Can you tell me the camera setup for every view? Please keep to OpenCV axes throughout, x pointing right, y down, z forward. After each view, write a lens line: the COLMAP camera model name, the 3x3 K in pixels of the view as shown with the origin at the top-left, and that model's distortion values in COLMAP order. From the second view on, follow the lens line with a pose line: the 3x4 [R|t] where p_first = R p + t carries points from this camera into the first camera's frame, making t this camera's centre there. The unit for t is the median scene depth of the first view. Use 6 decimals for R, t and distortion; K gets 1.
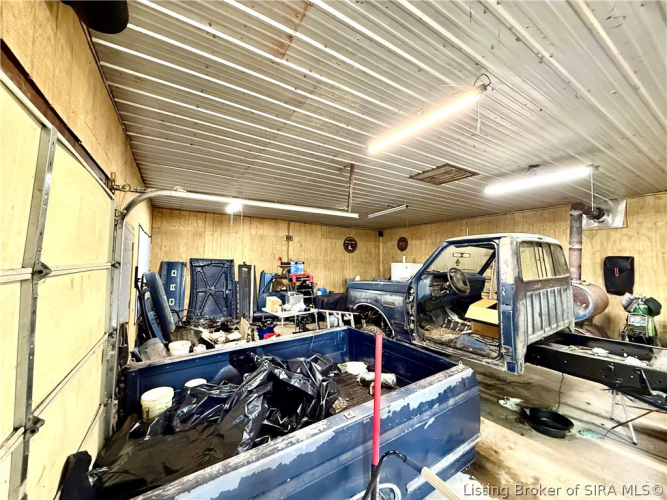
lens RADIAL K [[265.9, 0, 331.7], [0, 265.9, 250.4], [0, 0, 1]] dist [-0.001131, 0.000981]
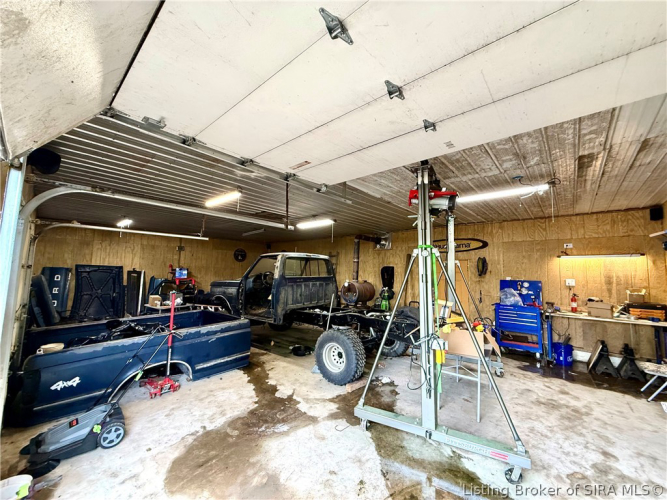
lens RADIAL K [[265.9, 0, 332.1], [0, 265.9, 249.9], [0, 0, 1]] dist [-0.001131, 0.000981]
pose [[0.958775, 0.028639, 0.282721, 0.244794], [-0.018020, 0.999034, -0.040088, -0.008460], [-0.283596, 0.033341, 0.958364, -0.508949]]
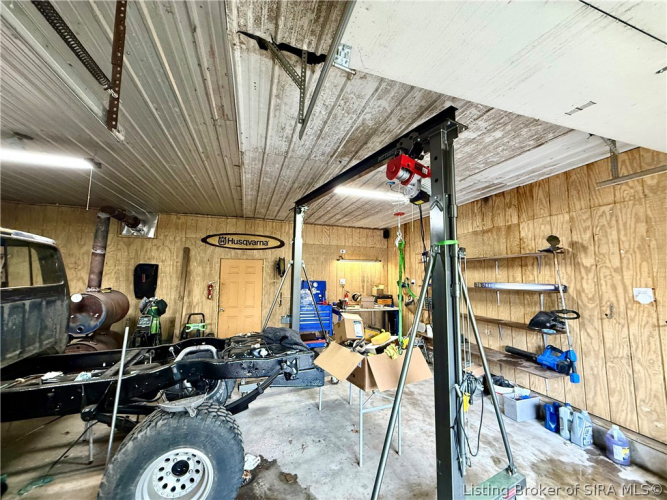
lens RADIAL K [[265.9, 0, 333.0], [0, 265.9, 249.5], [0, 0, 1]] dist [-0.001131, 0.000981]
pose [[0.244193, 0.083357, 0.966137, 0.190514], [-0.051305, 0.996014, -0.072967, 0.003802], [-0.968369, -0.031750, 0.247496, -0.014403]]
